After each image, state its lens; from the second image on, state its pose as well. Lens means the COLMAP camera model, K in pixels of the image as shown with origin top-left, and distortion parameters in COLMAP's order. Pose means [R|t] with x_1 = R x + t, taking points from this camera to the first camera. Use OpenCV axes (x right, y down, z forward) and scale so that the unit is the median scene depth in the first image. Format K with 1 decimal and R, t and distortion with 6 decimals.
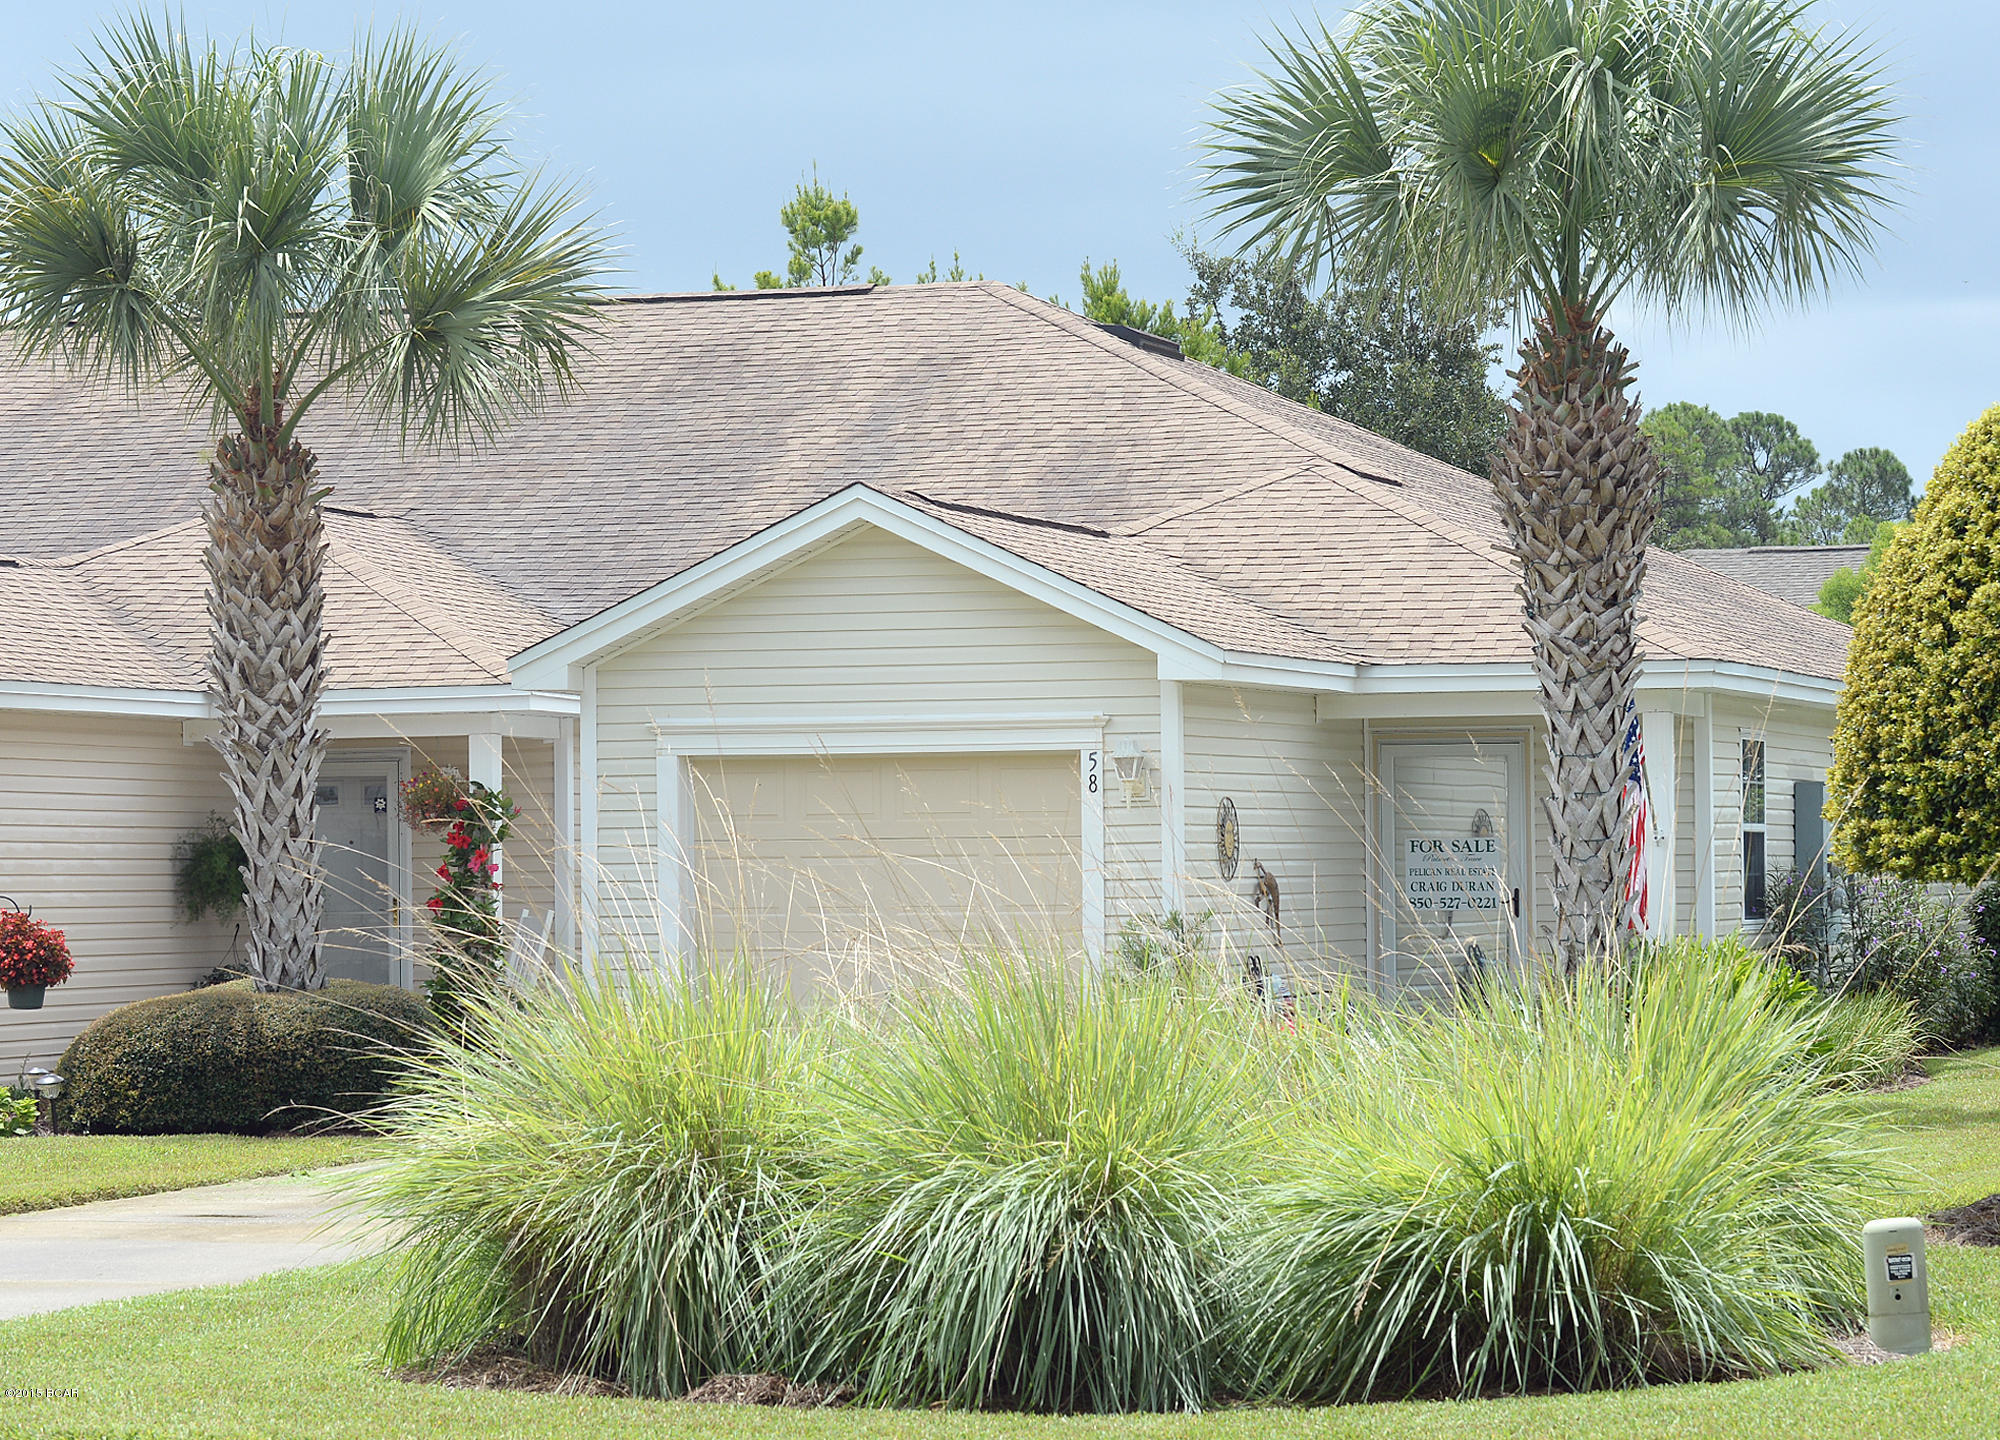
lens RADIAL K [[5883.7, 0, 1001.3], [0, 5883.7, 717.7], [0, 0, 1]] dist [-0.226768, 0.000000]
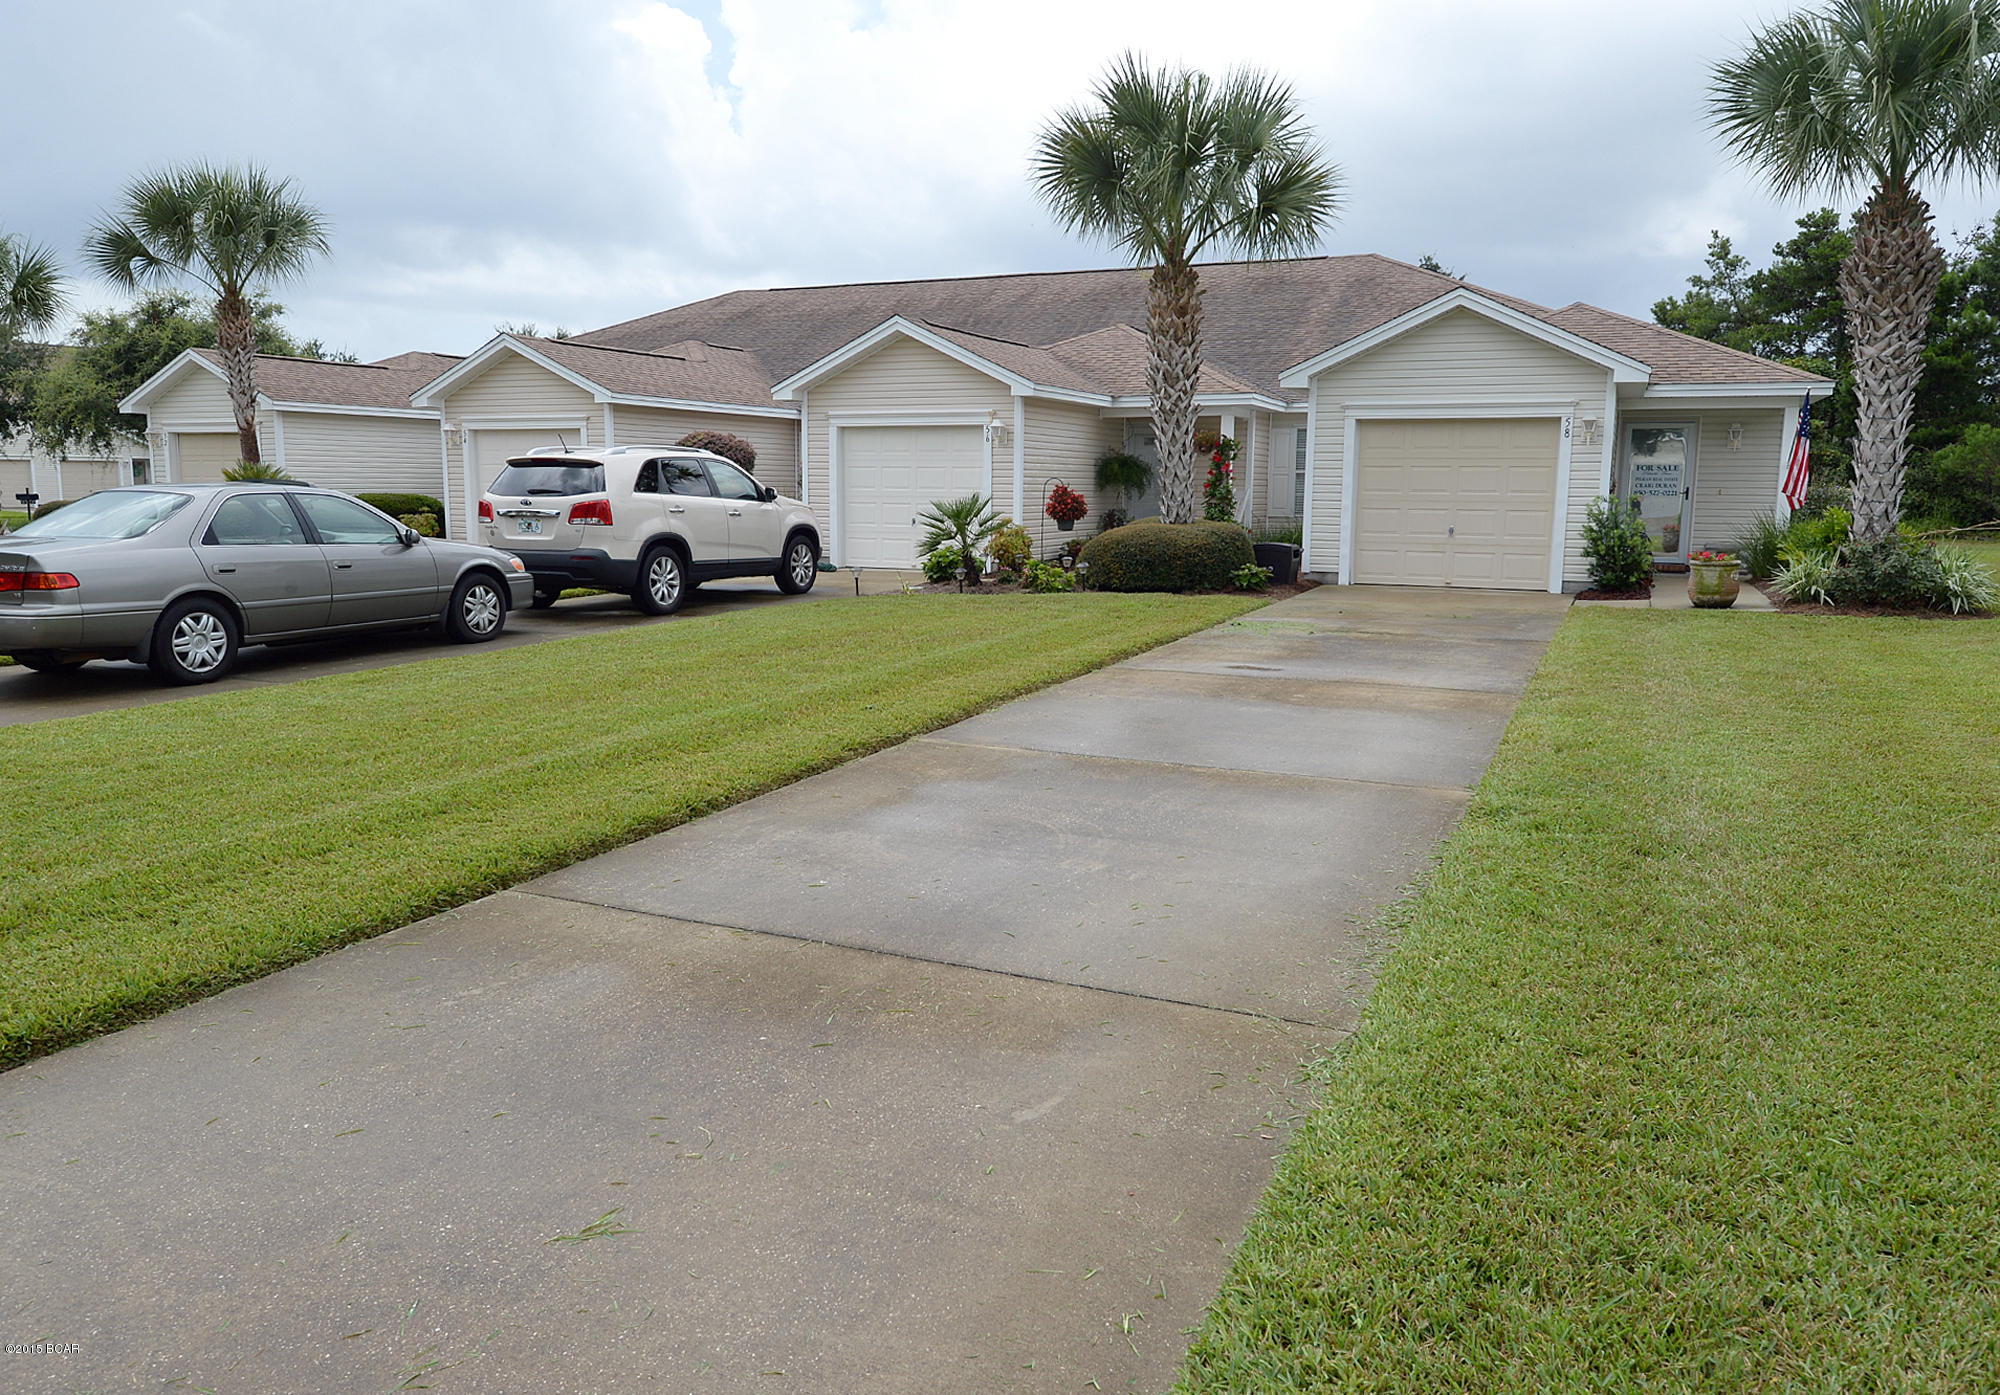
lens RADIAL K [[1386.3, 0, 995.0], [0, 1386.3, 695.5], [0, 0, 1]] dist [-0.000776, -0.006623]
pose [[0.991506, 0.037086, -0.124660, -0.122805], [-0.014109, 0.983498, 0.180368, 0.016902], [0.129292, -0.177078, 0.975668, 0.468283]]
